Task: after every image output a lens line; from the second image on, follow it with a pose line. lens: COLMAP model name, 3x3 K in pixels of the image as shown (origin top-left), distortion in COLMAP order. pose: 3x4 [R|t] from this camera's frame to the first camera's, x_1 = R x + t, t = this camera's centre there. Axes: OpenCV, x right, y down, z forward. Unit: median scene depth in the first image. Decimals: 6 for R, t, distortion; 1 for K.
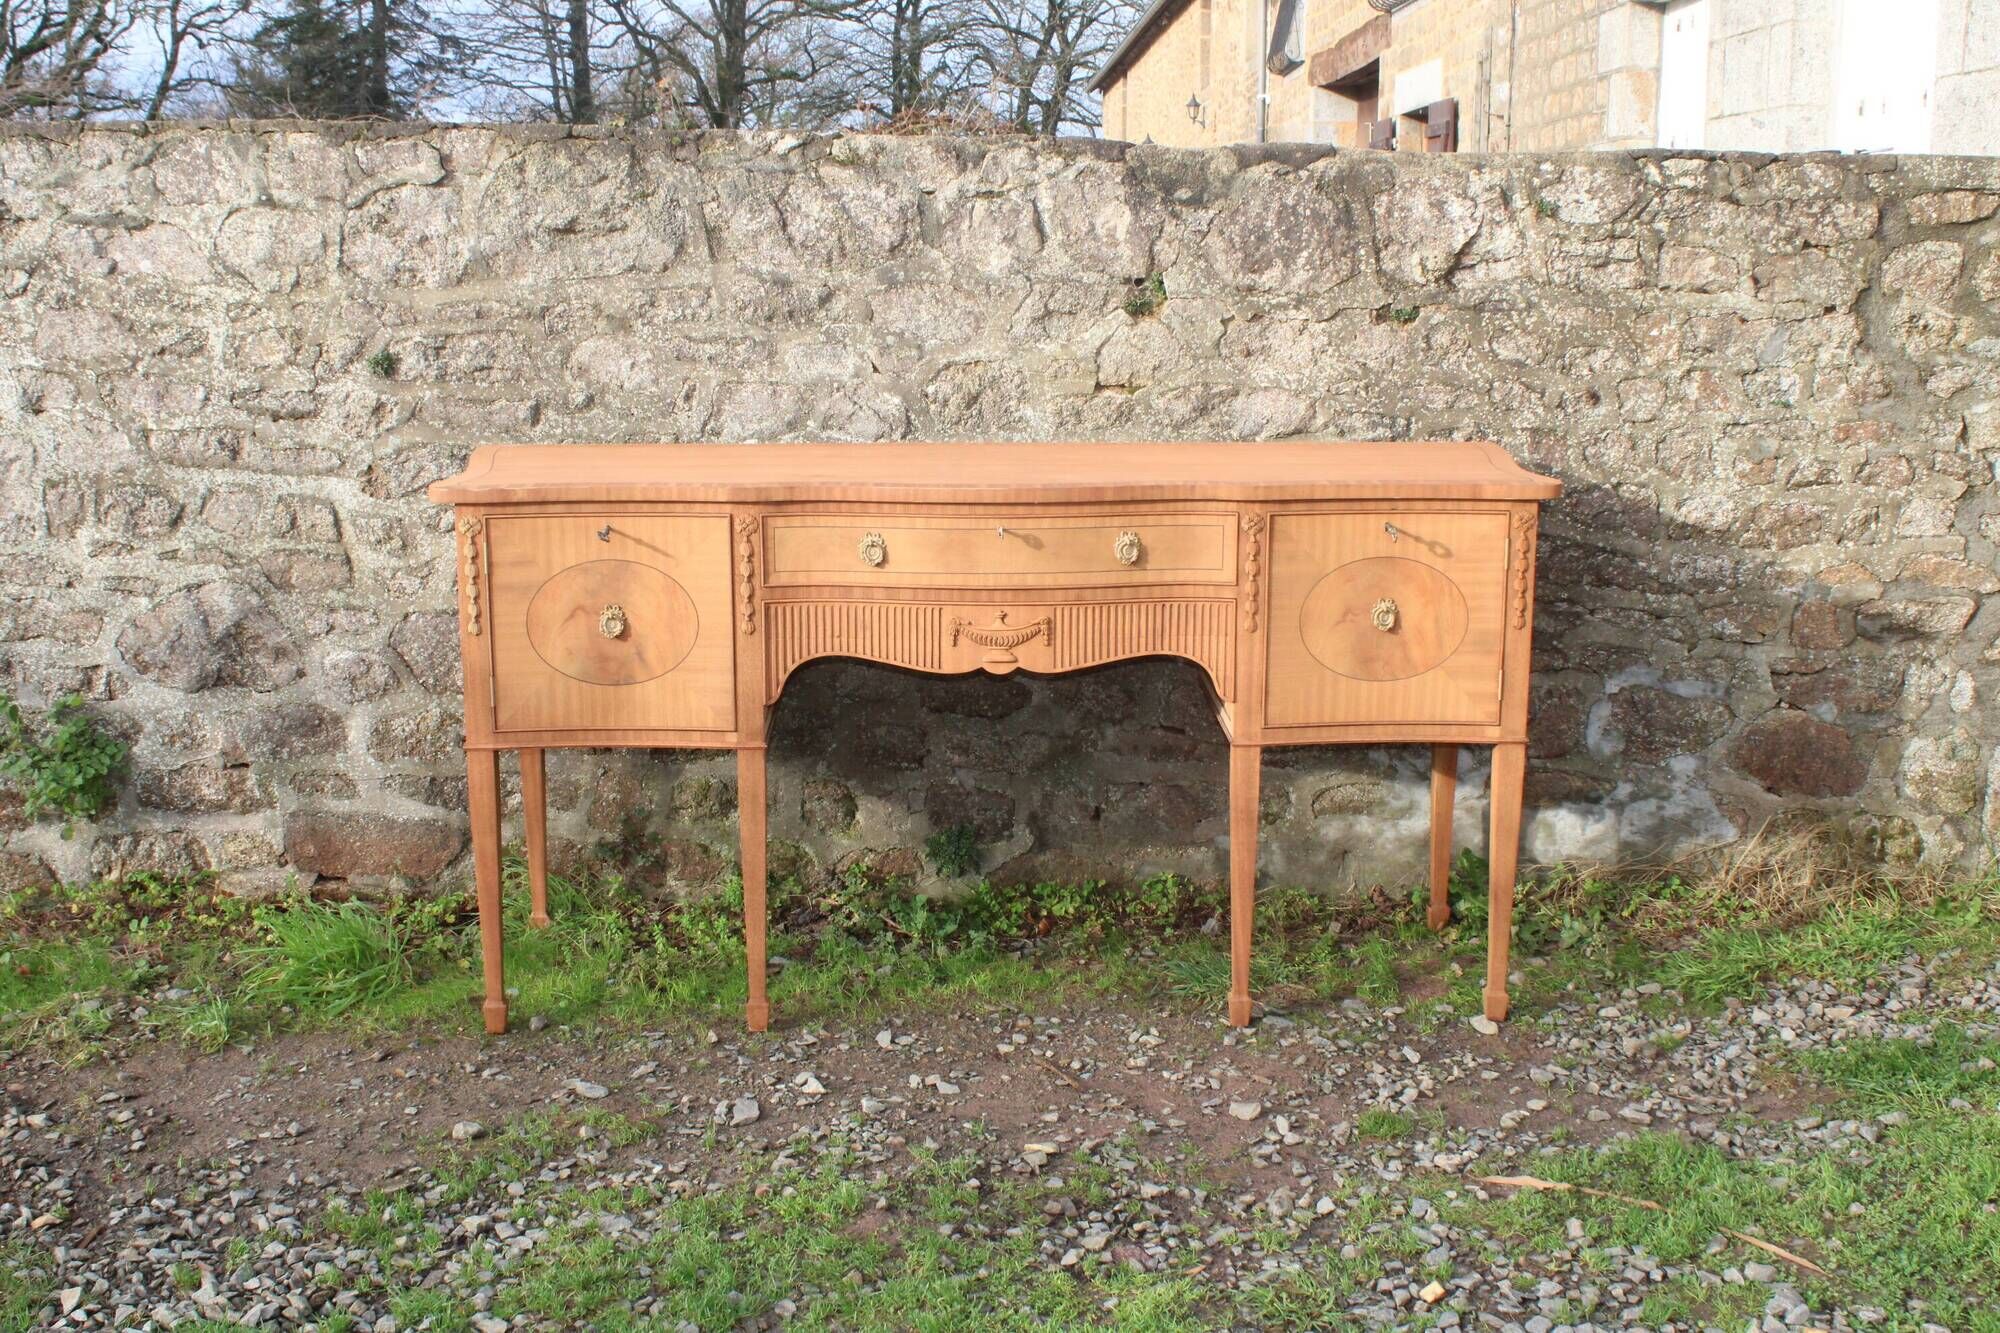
lens RADIAL K [[2297.2, 0, 978.9], [0, 2297.2, 643.6], [0, 0, 1]] dist [-0.112228, 0.163870]
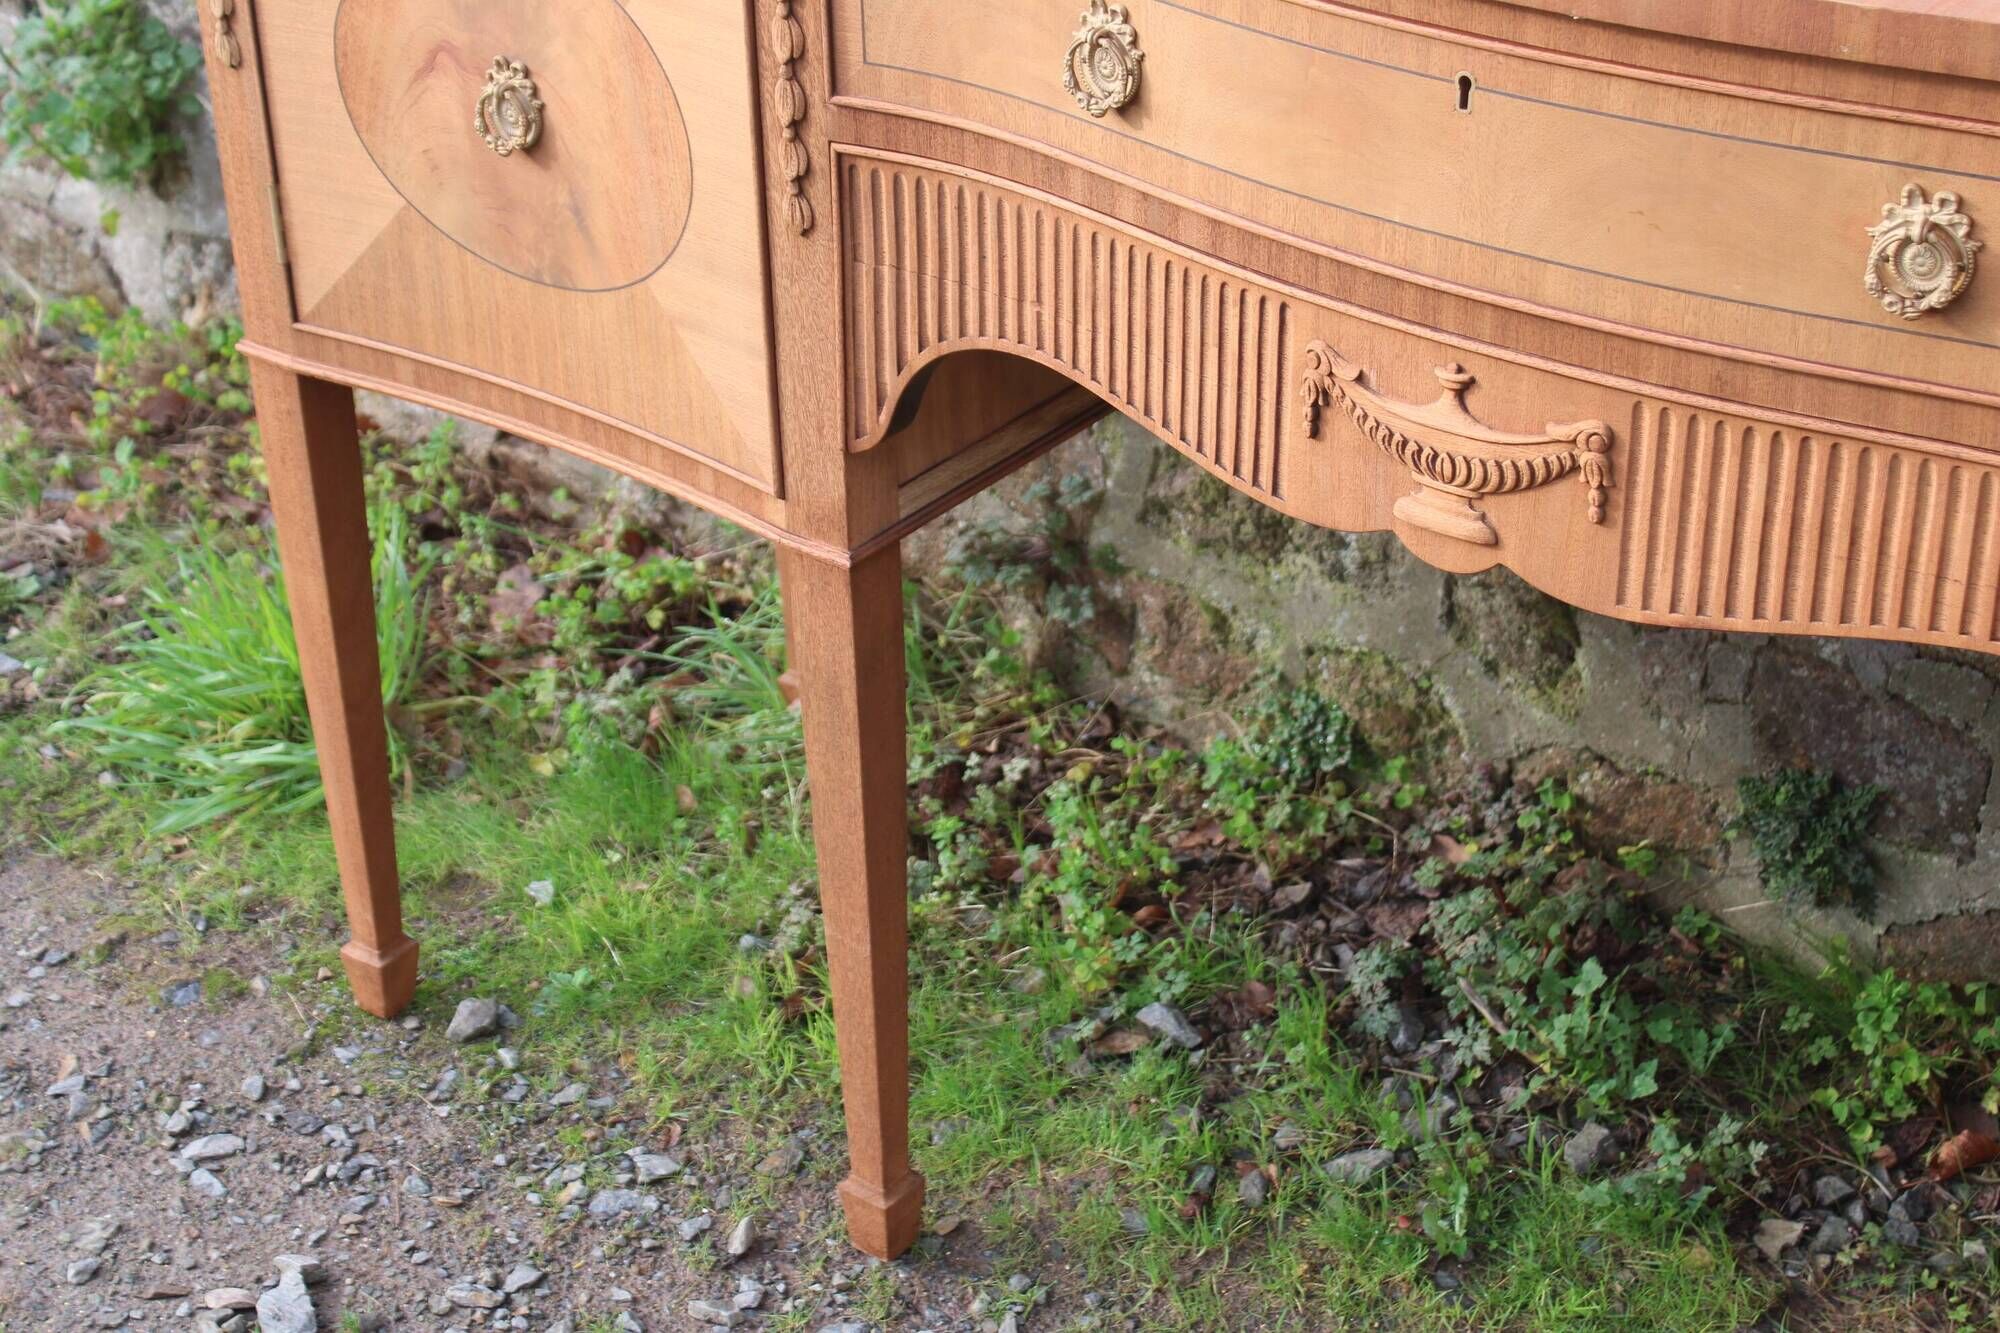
lens RADIAL K [[3483.4, 0, 991.6], [0, 3483.4, 609.2], [0, 0, 1]] dist [-0.011800, 0.112114]
pose [[0.774643, 0.290391, -0.561784, 0.185421], [-0.111192, 0.937042, 0.331042, -0.105123], [0.622547, -0.193973, 0.758162, 0.556960]]
